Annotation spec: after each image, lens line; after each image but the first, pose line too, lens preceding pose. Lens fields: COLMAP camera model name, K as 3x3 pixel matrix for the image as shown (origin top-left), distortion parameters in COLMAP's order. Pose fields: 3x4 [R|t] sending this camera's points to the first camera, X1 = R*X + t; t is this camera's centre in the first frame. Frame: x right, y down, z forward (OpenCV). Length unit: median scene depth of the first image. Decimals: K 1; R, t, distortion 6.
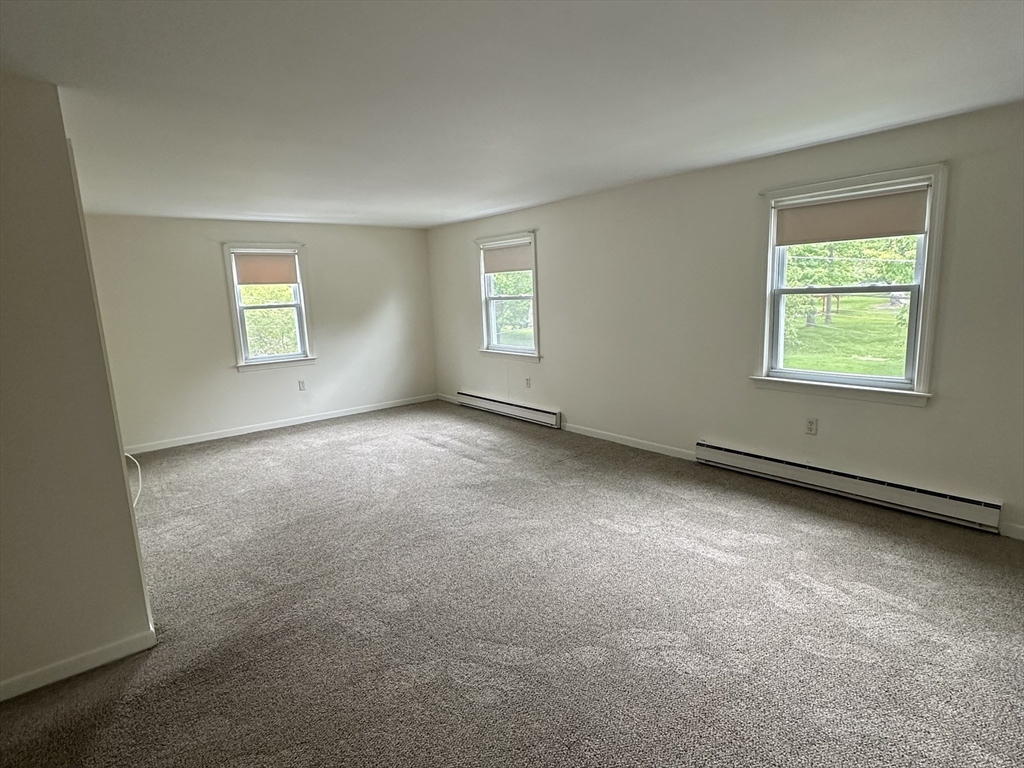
lens RADIAL K [[545.8, 0, 513.6], [0, 545.8, 386.8], [0, 0, 1]] dist [-0.001384, -0.000474]
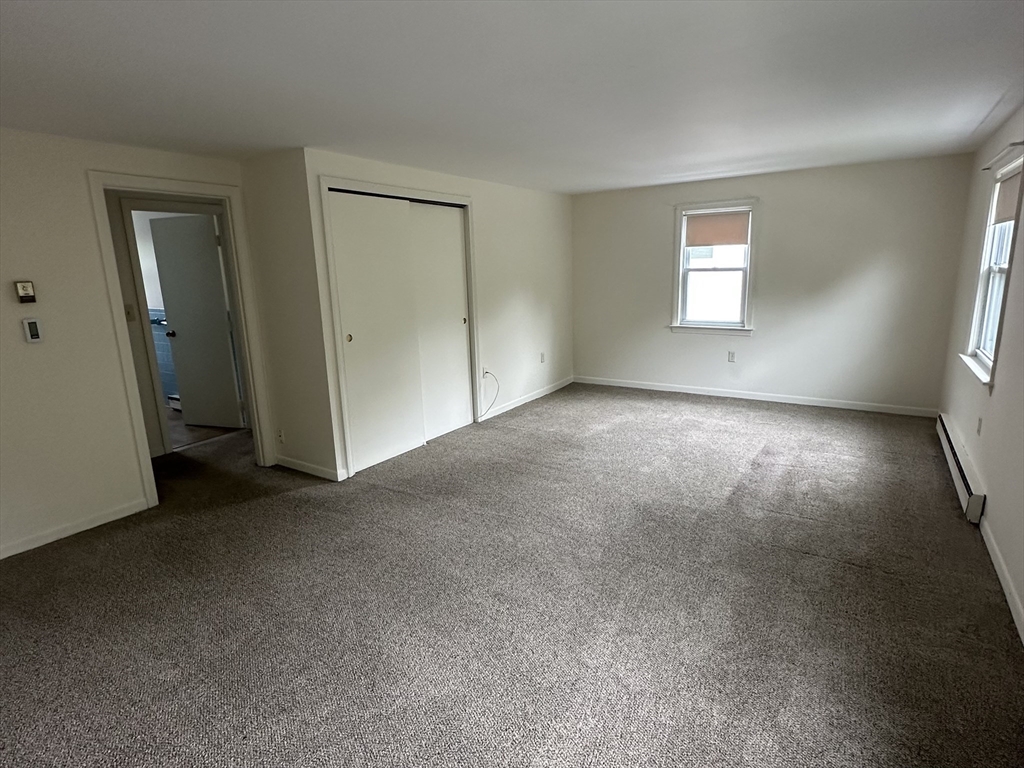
lens RADIAL K [[545.8, 0, 513.6], [0, 545.8, 386.8], [0, 0, 1]] dist [-0.001384, -0.000474]
pose [[0.299456, 0.237315, -0.924125, 0.413175], [-0.149881, 0.968248, 0.200078, -0.093269], [0.942264, 0.078595, 0.325517, 0.400450]]
